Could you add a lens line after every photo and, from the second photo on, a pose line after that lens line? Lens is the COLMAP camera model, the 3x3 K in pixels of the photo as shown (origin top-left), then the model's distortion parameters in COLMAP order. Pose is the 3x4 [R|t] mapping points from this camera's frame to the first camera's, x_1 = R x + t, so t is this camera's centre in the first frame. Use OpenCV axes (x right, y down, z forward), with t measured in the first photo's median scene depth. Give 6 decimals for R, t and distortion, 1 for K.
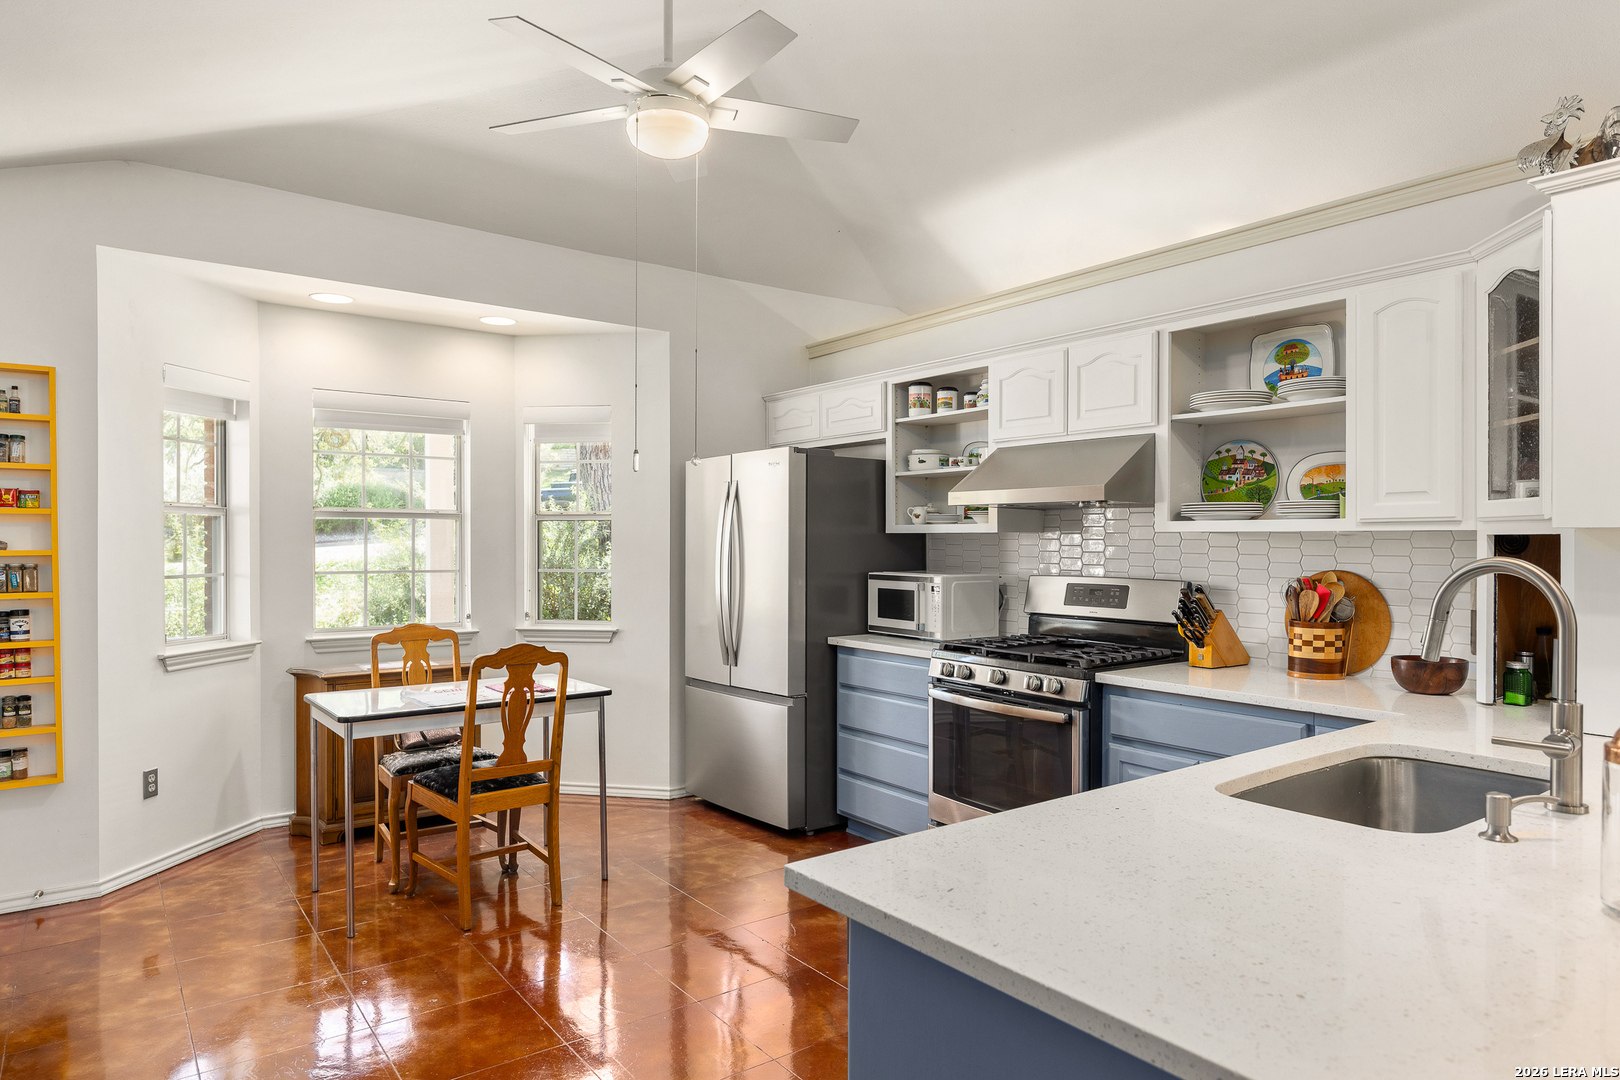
lens RADIAL K [[971.1, 0, 819.0], [0, 971.1, 552.6], [0, 0, 1]] dist [-0.009989, -0.000843]
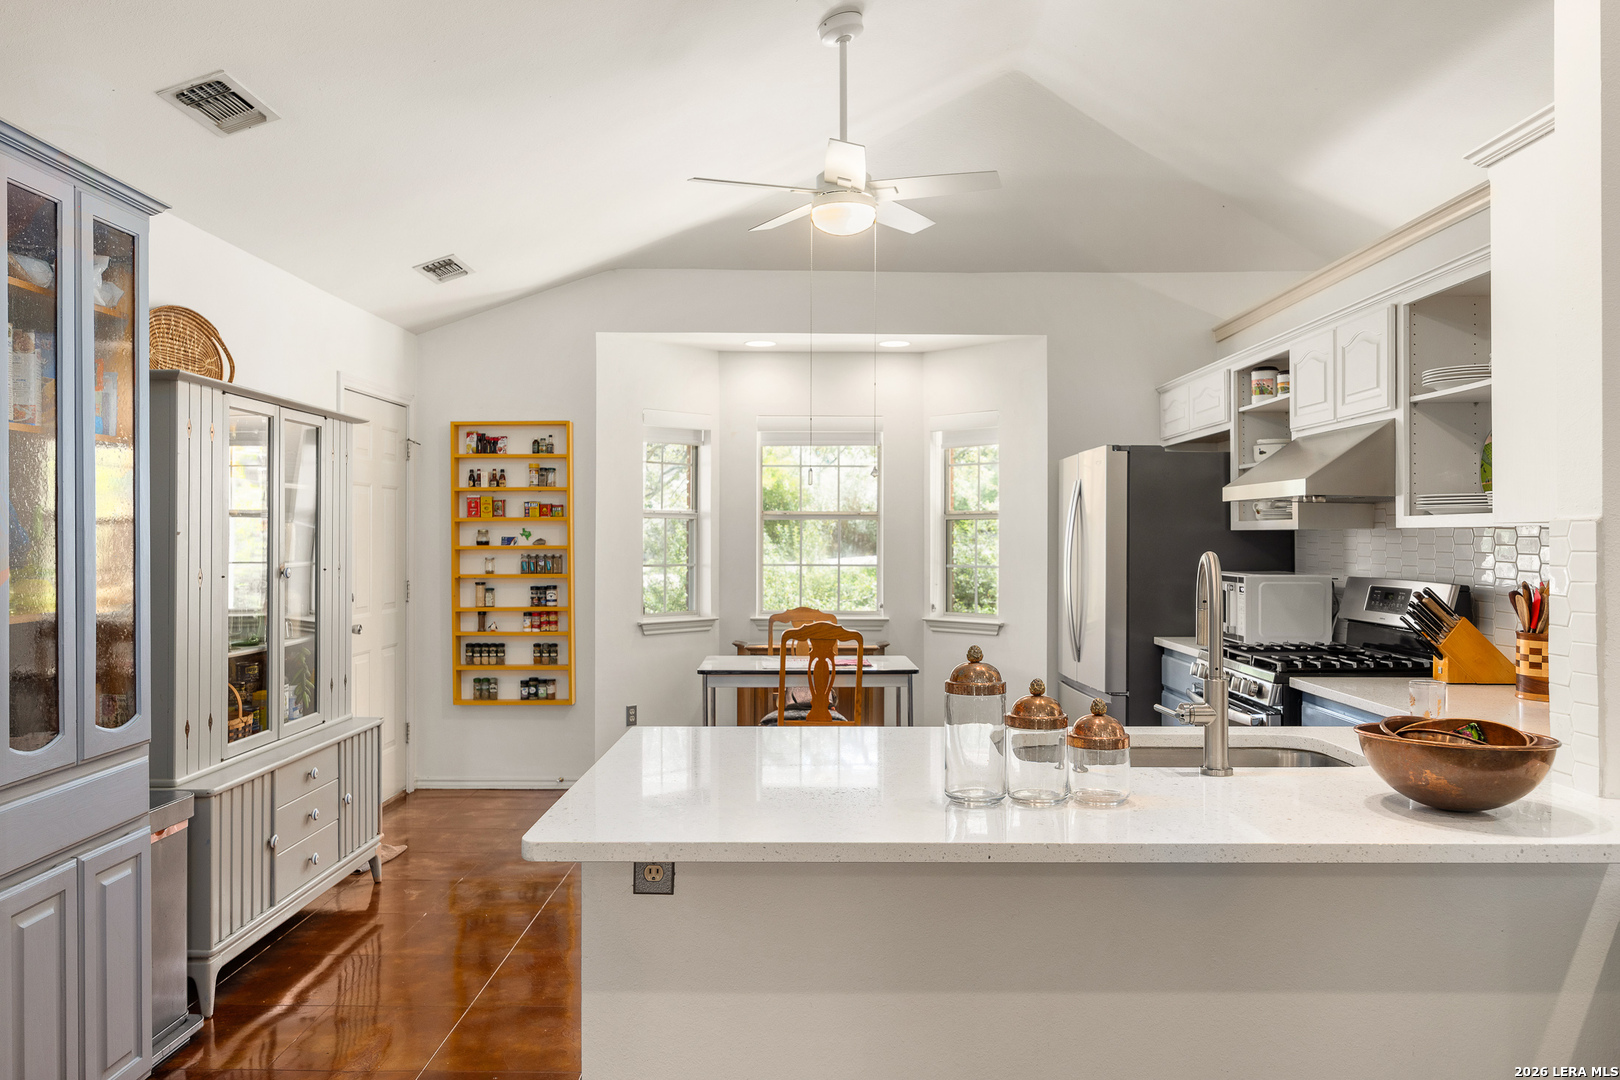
lens RADIAL K [[1133.9, 0, 808.1], [0, 1133.9, 531.3], [0, 0, 1]] dist [-0.014024, -0.002708]
pose [[0.797097, -0.004523, -0.603834, 0.498098], [-0.006712, 0.999844, -0.016350, 0.001910], [0.603813, 0.017085, 0.796943, -0.141795]]
